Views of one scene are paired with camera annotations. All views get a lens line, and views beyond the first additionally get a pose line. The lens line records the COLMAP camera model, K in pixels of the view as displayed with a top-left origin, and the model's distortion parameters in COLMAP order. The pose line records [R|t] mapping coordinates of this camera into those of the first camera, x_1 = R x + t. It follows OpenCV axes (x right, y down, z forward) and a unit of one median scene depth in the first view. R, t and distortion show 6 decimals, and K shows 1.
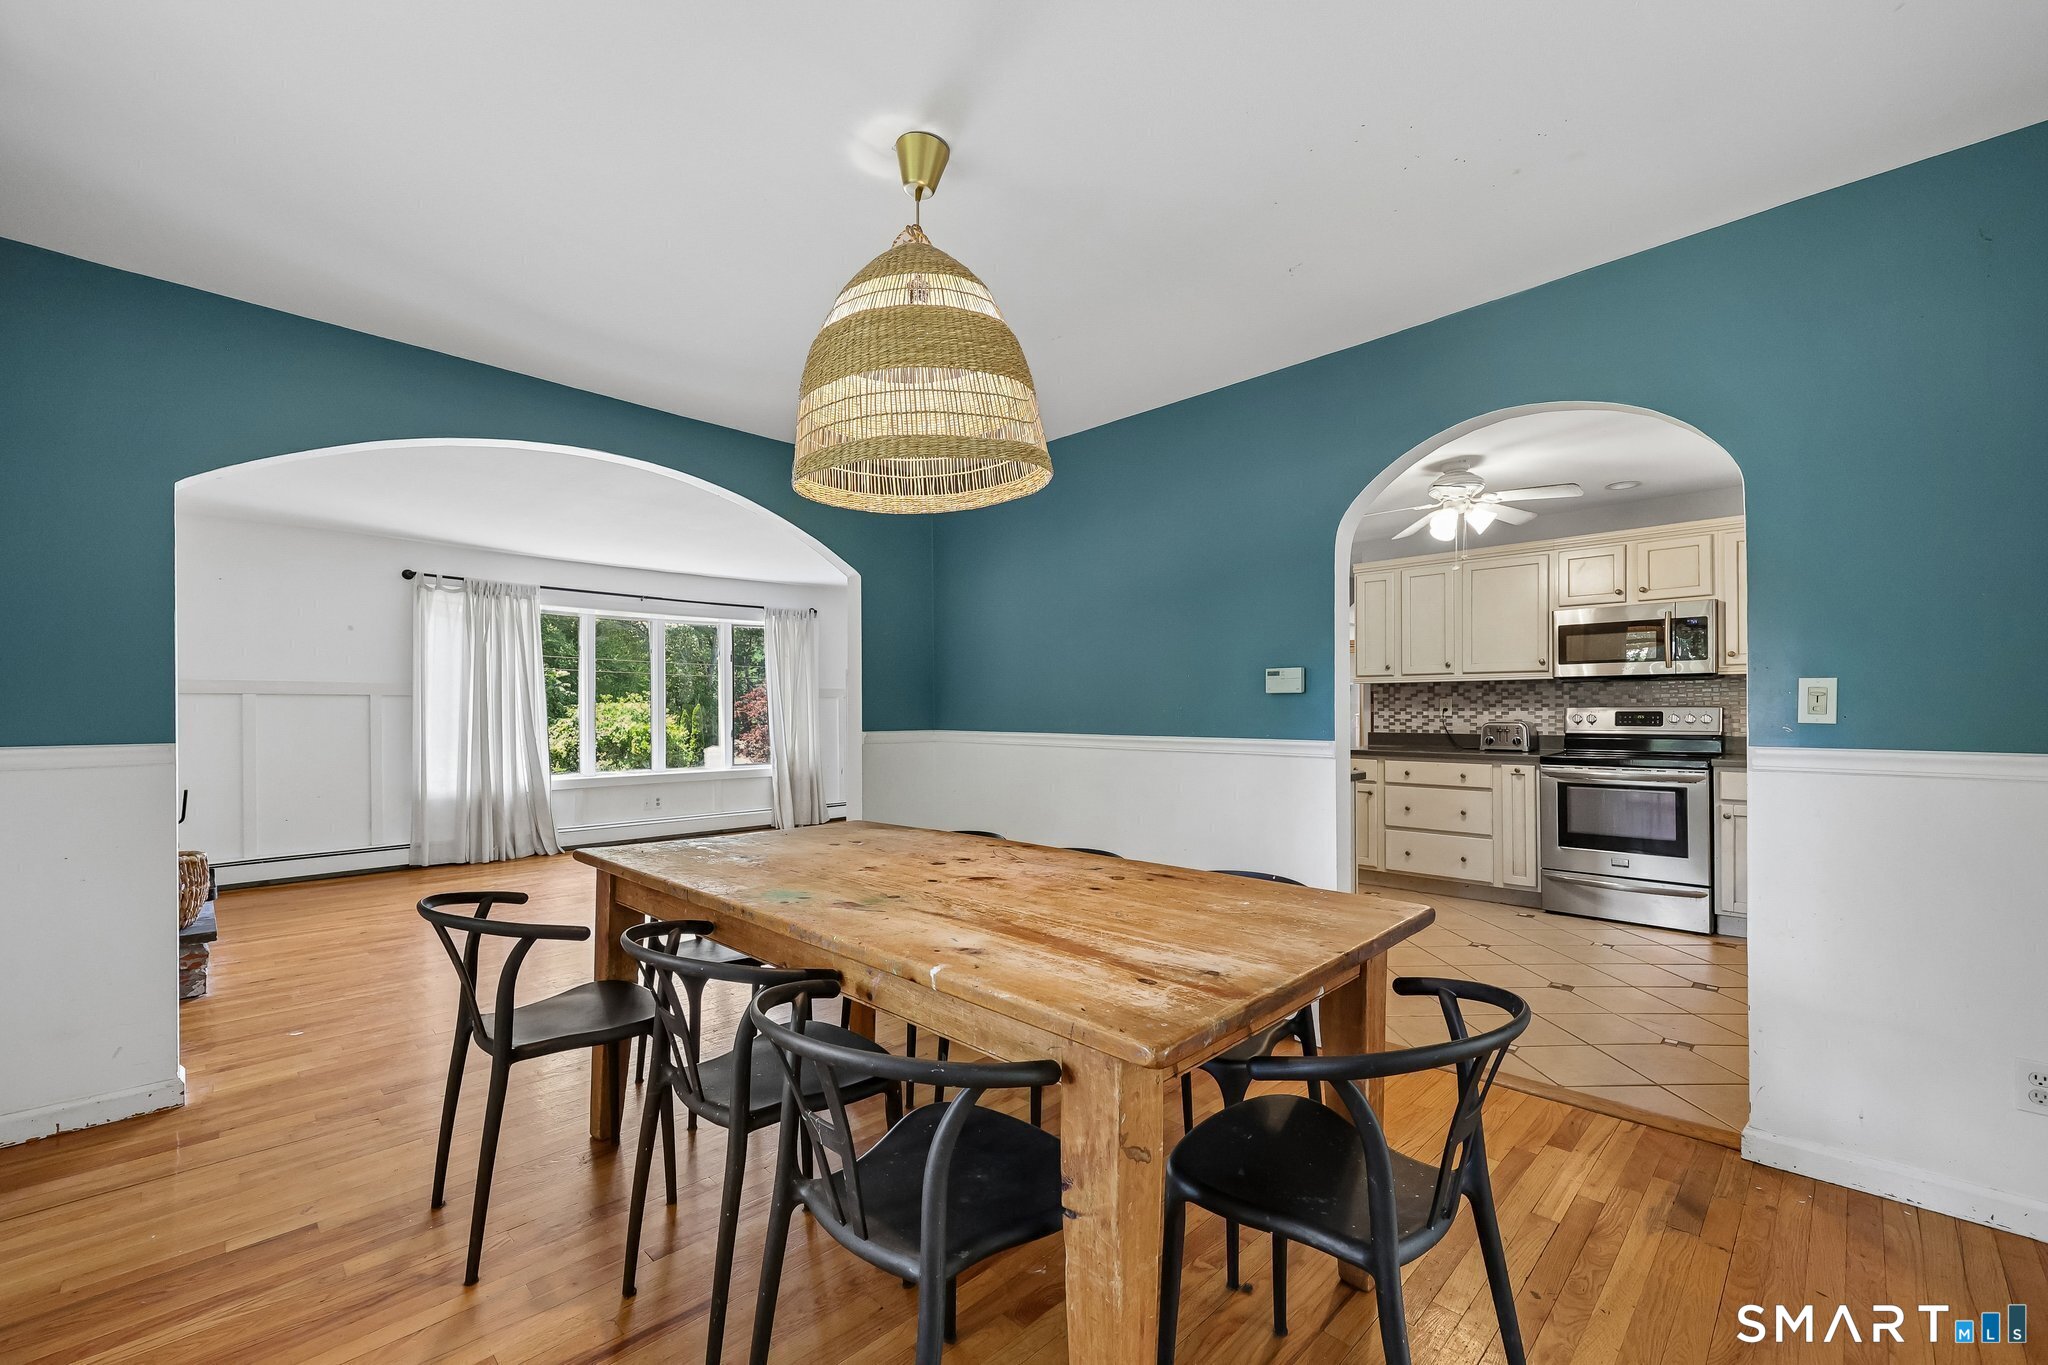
lens RADIAL K [[837.3, 0, 1010.9], [0, 837.3, 713.4], [0, 0, 1]] dist [0.000304, 0.000748]
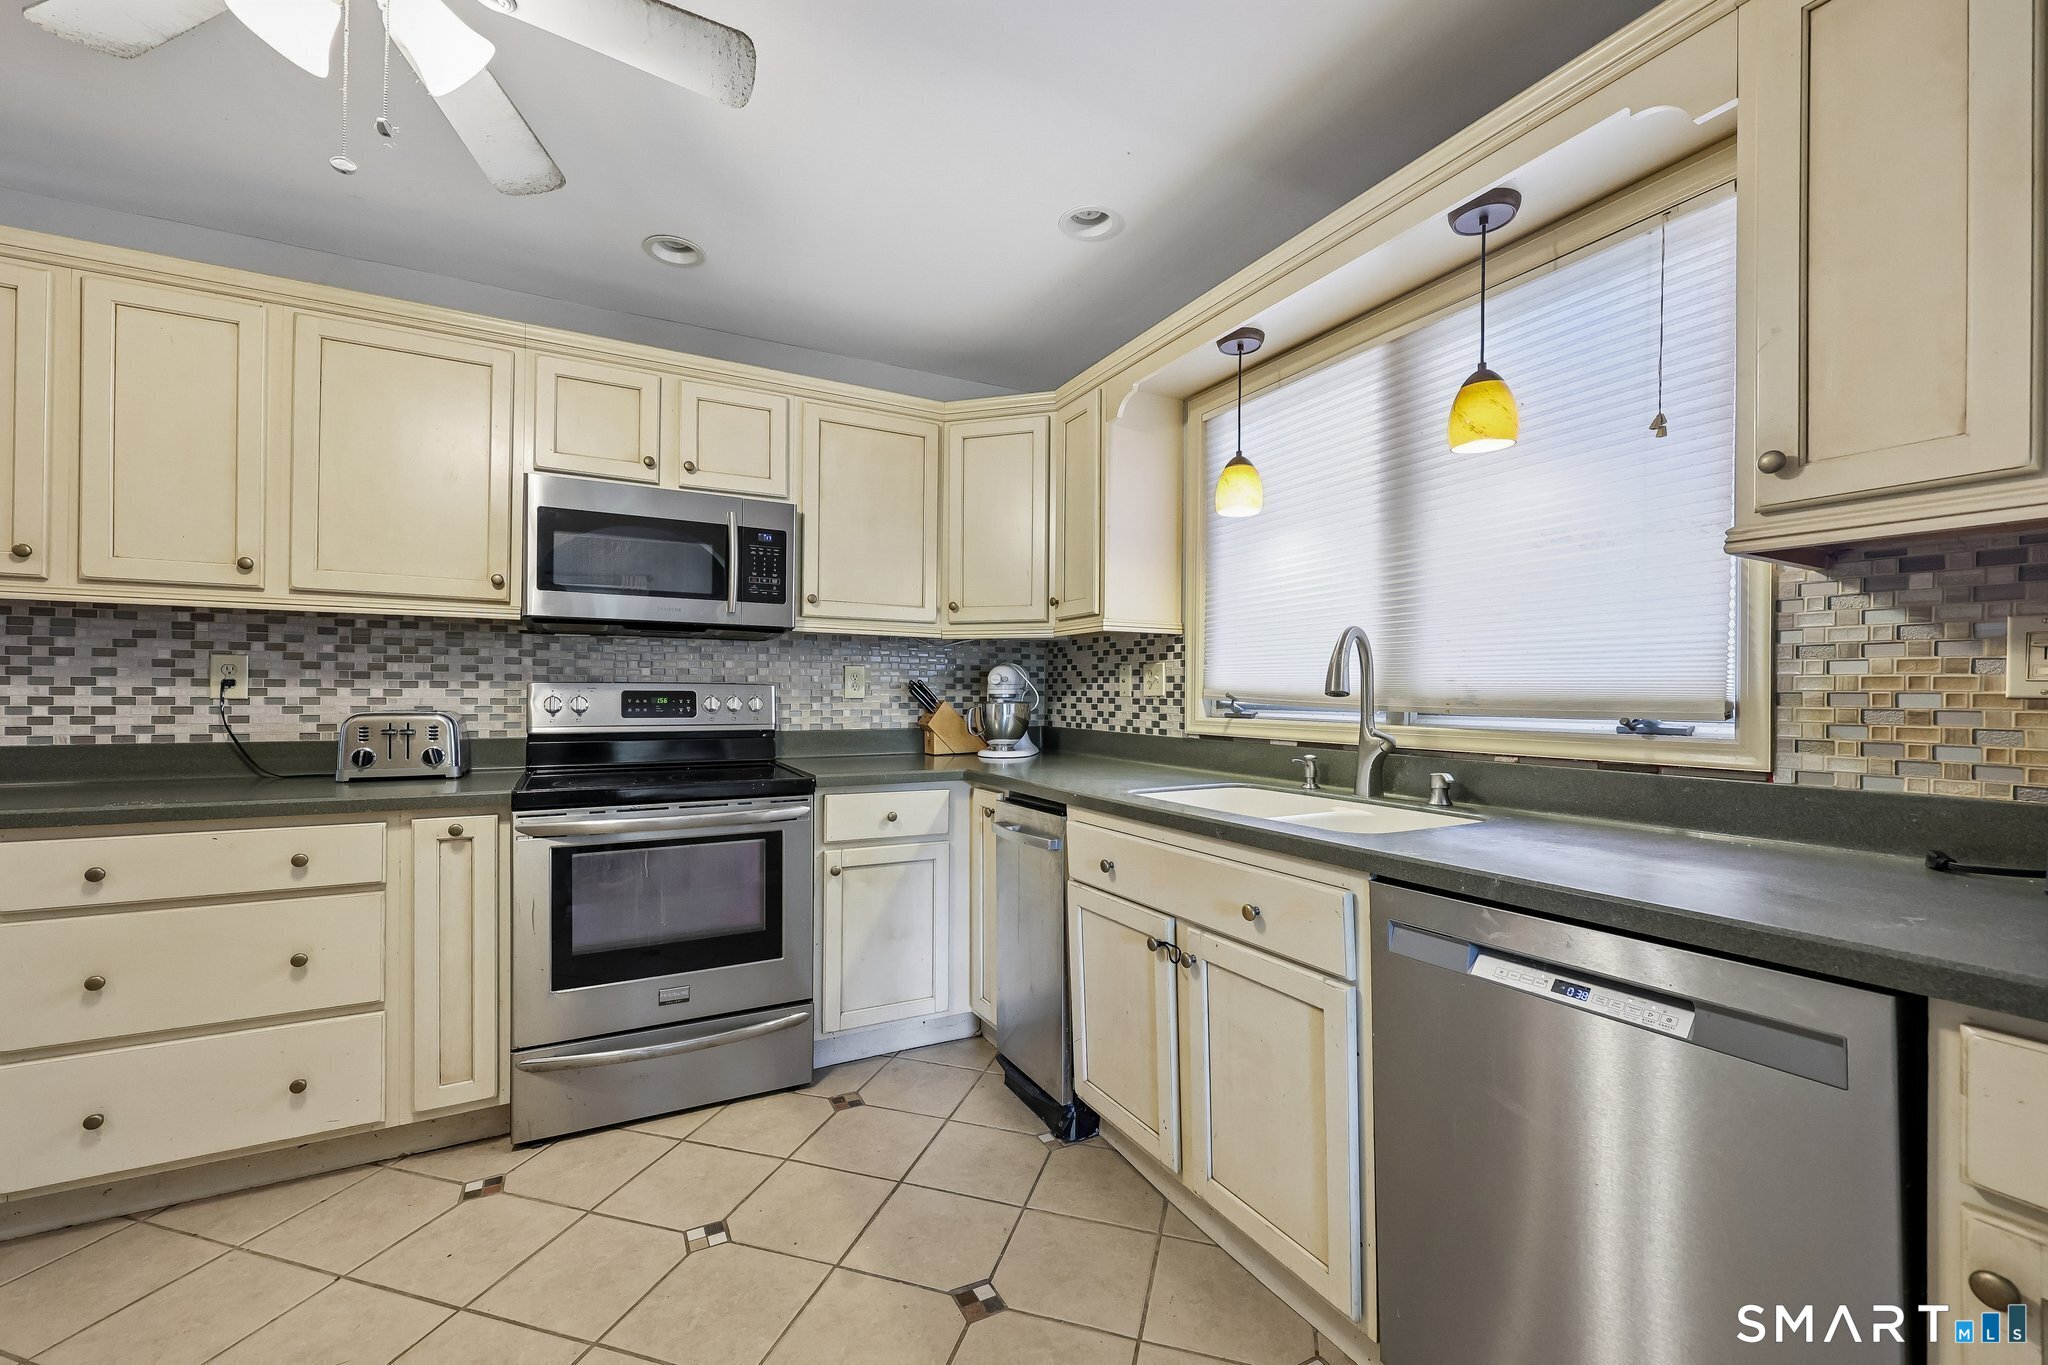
lens RADIAL K [[837.3, 0, 1025.3], [0, 837.3, 689.4], [0, 0, 1]] dist [0.000304, 0.000748]
pose [[0.288227, 0.010554, 0.957504, 0.270679], [-0.006461, 0.999938, -0.009077, 0.000091], [-0.957540, -0.003570, 0.288277, 0.573374]]
